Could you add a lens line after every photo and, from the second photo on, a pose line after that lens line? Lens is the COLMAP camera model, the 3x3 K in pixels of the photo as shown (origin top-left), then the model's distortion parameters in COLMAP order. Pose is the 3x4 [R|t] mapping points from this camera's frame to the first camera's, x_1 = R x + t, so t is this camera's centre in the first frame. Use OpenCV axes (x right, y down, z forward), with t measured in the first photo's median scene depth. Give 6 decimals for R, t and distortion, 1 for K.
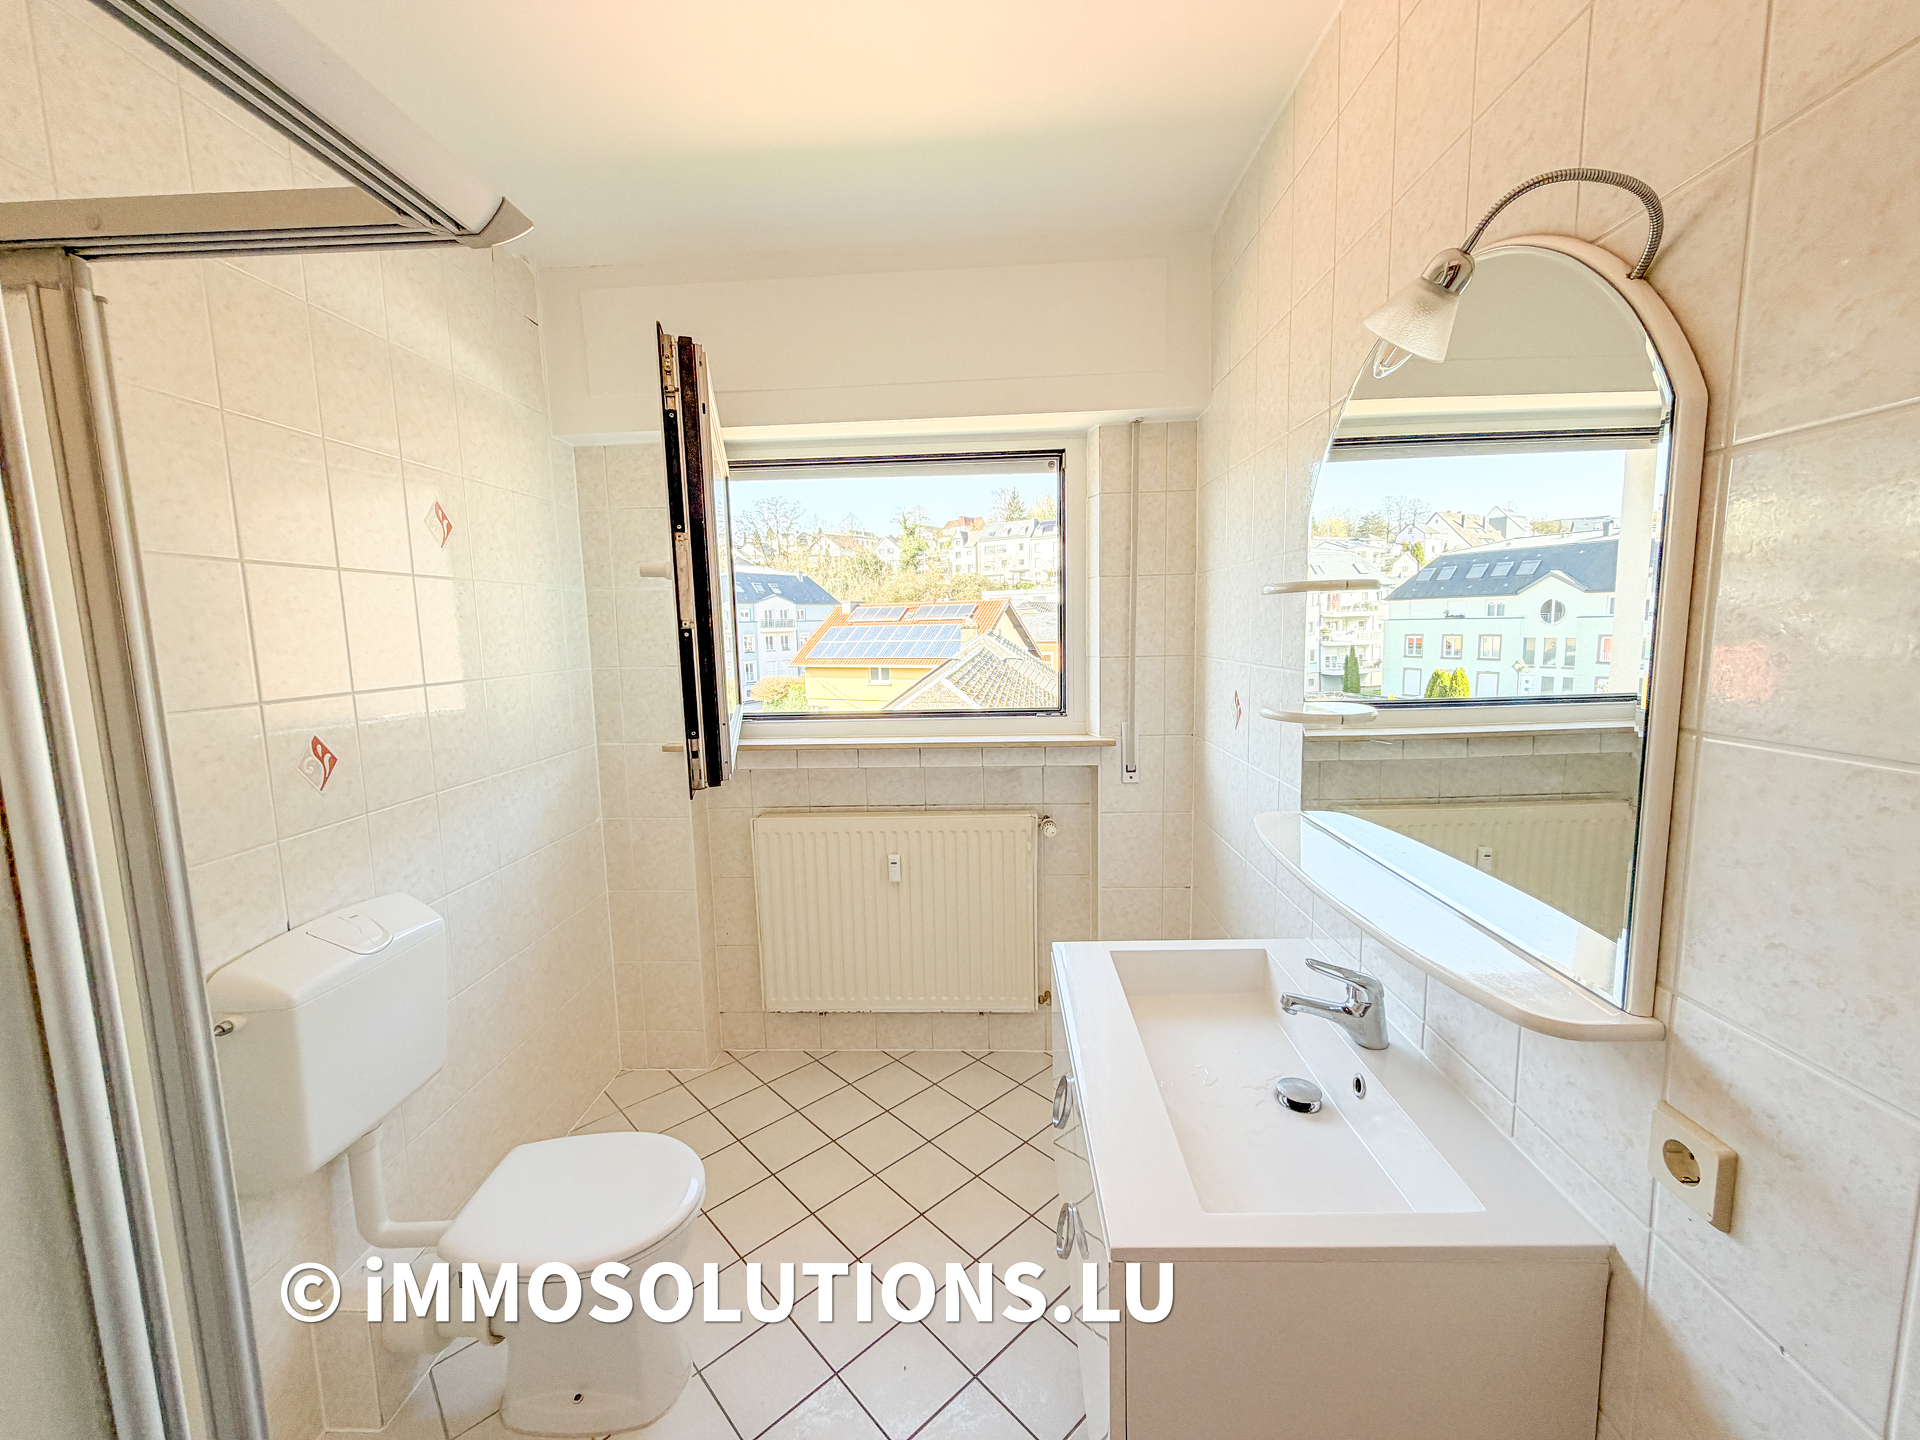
lens RADIAL K [[766.3, 0, 960.0], [0, 766.3, 720.0], [0, 0, 1]] dist [0.004006, -0.000072]
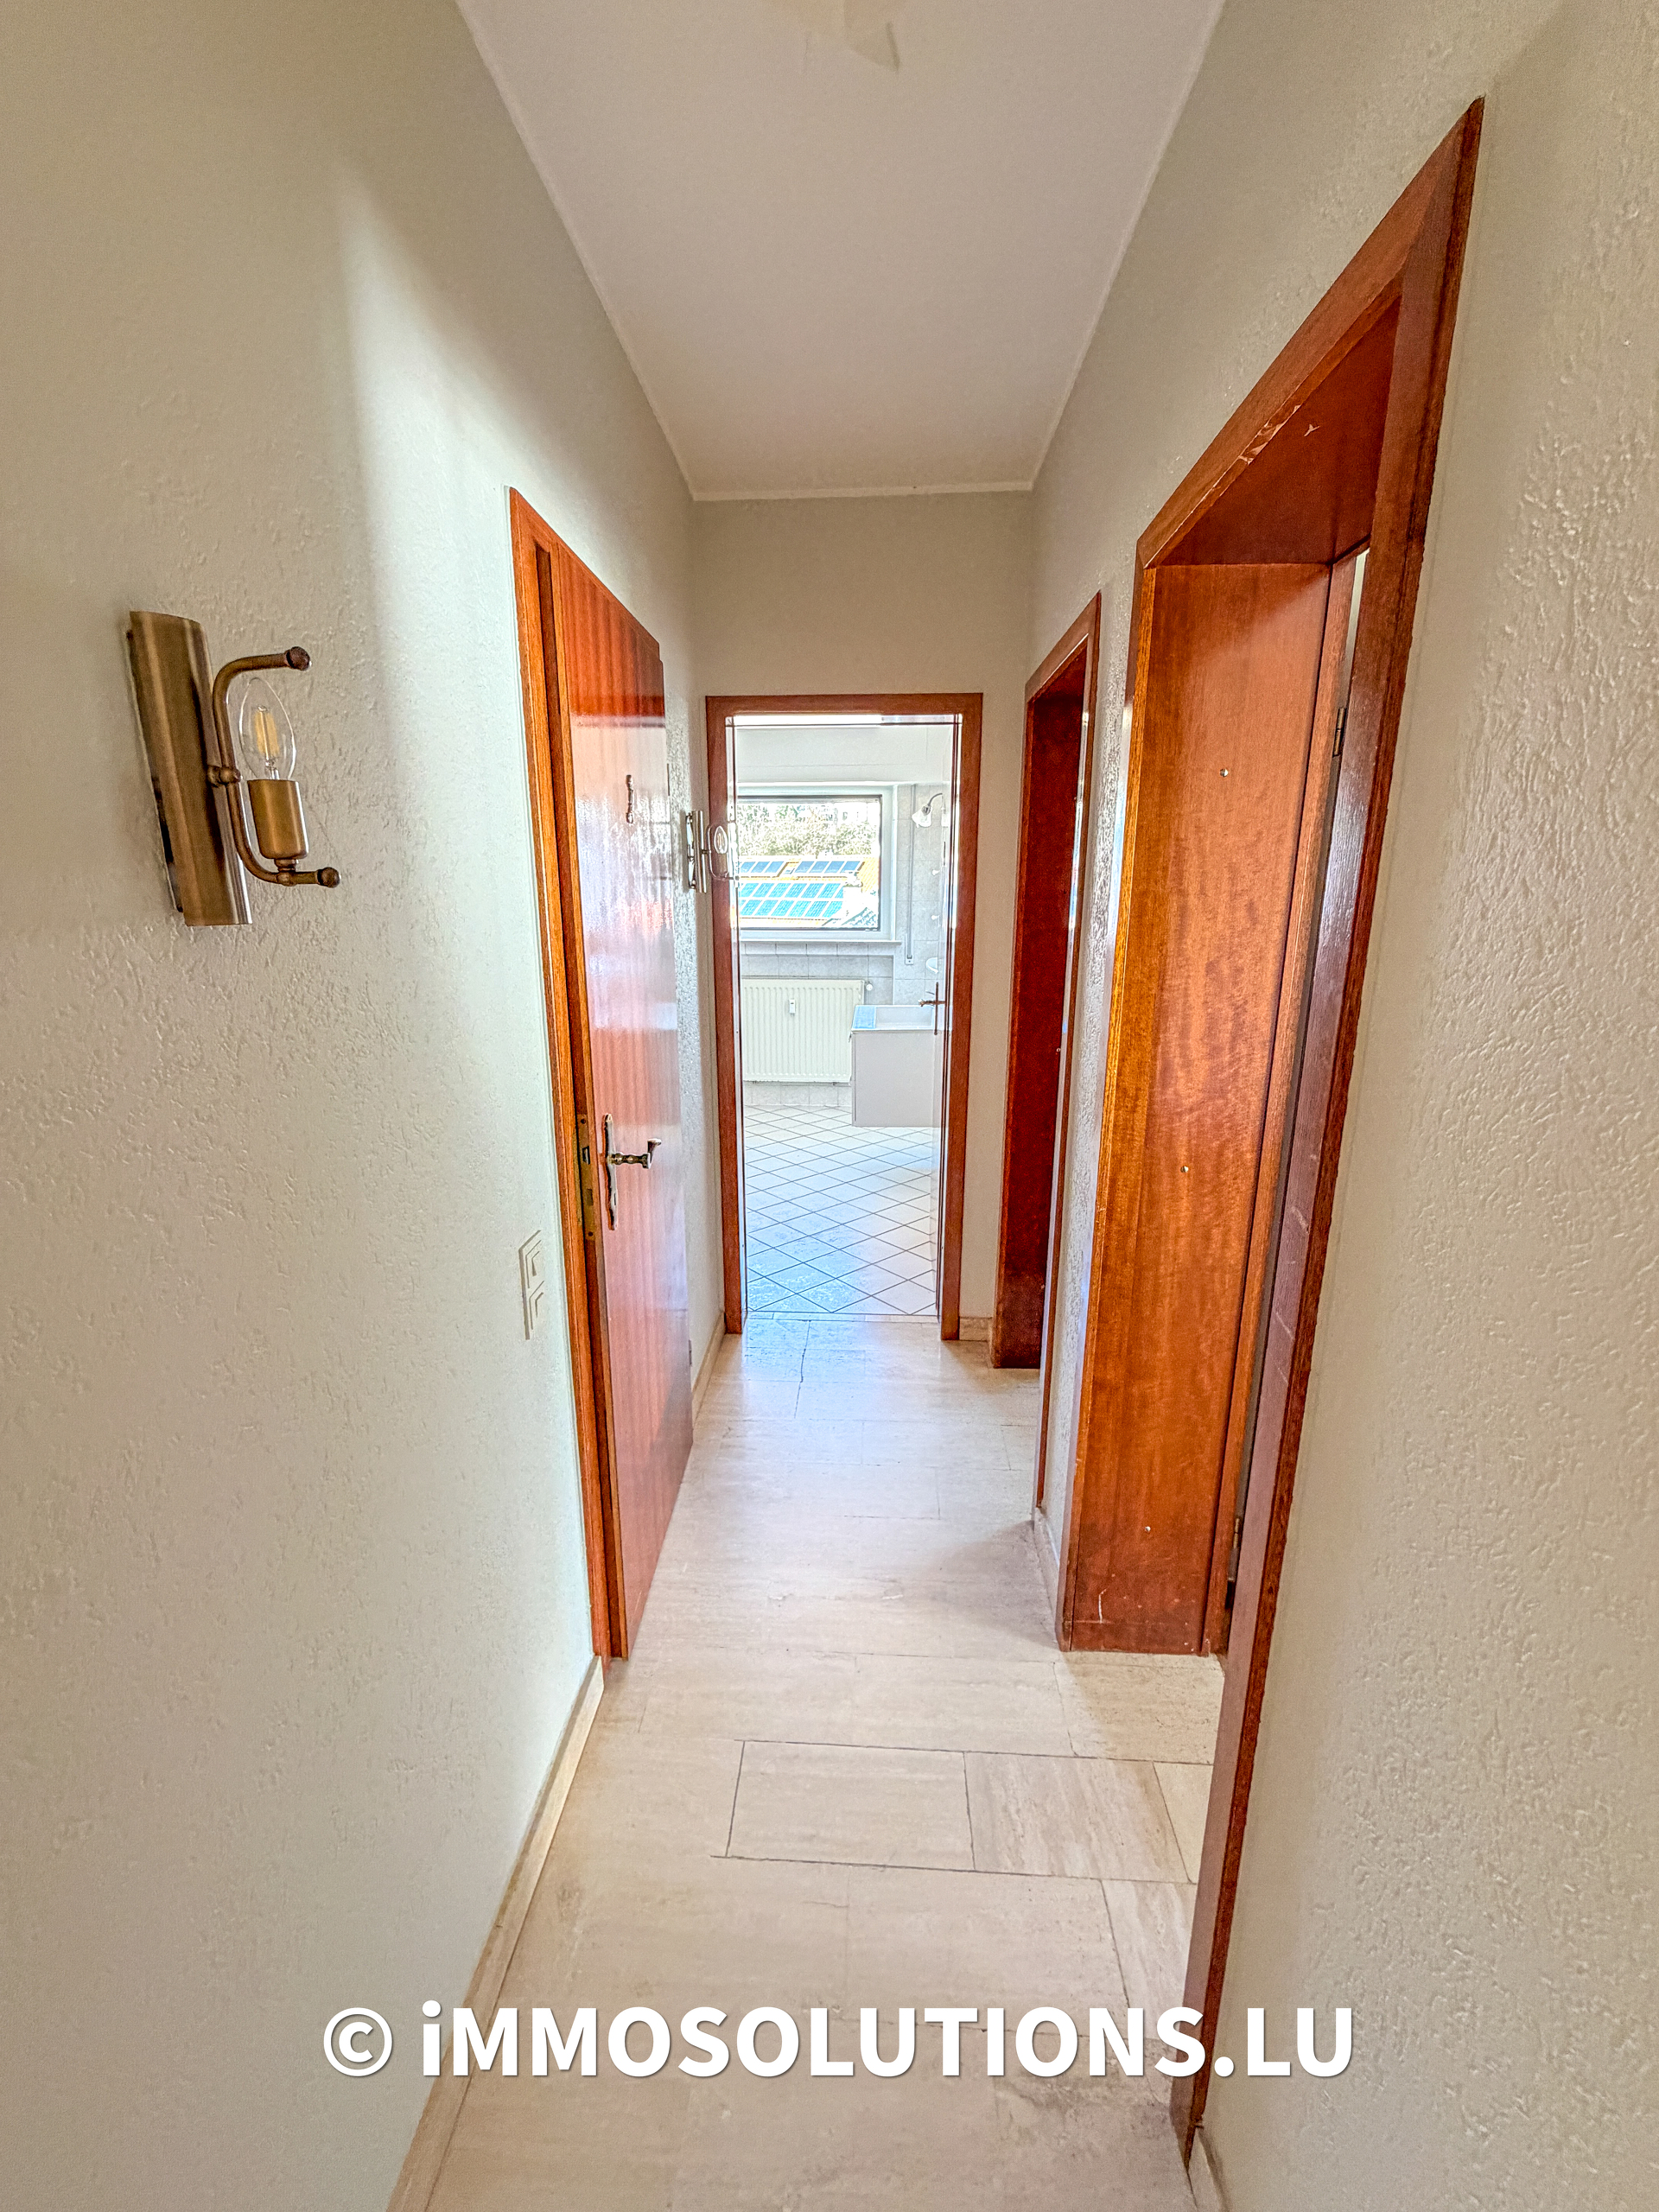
lens RADIAL K [[882.9, 0, 829.5], [0, 882.9, 1106.0], [0, 0, 1]] dist [0.004006, -0.000072]
pose [[0.999541, 0.028083, -0.011351, 0.044547], [-0.026457, 0.991897, 0.124261, 0.160334], [0.014749, -0.123904, 0.992185, -1.296481]]
